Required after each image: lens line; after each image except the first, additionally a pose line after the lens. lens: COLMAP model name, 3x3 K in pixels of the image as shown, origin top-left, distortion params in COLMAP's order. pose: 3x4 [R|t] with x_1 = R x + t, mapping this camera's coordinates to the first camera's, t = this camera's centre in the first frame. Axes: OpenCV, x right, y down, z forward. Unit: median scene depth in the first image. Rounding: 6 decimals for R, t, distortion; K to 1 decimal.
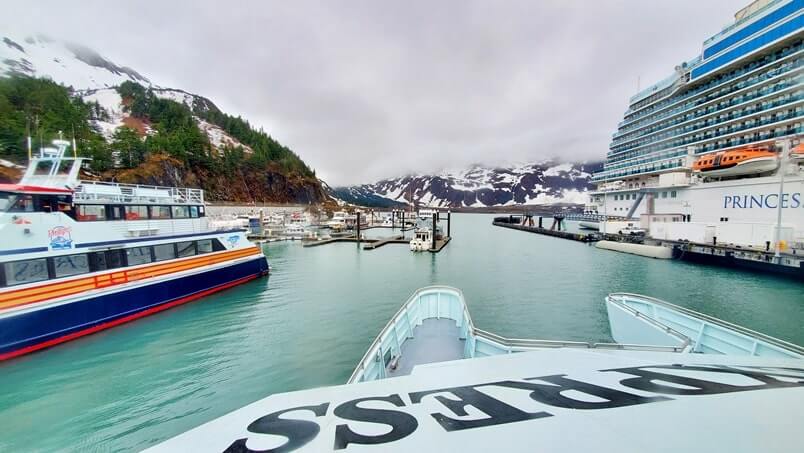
lens RADIAL K [[325.1, 0, 402.0], [0, 325.1, 226.5], [0, 0, 1]] dist [0.002317, 0.000079]
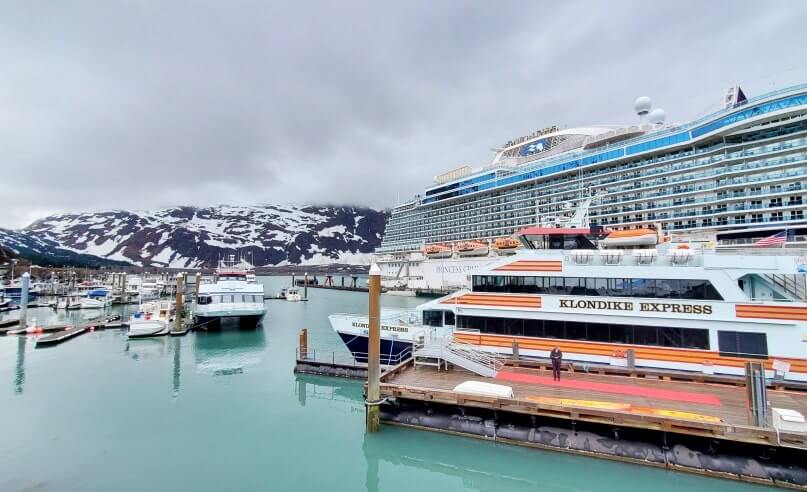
lens RADIAL K [[402.0, 0, 403.5], [0, 402.0, 246.0], [0, 0, 1]] dist [-0.000406, -0.000250]
pose [[0.801585, 0.027158, 0.597264, -0.063022], [0.039343, 0.994407, -0.098019, 0.001560], [-0.596585, 0.102068, 0.796033, -0.083007]]
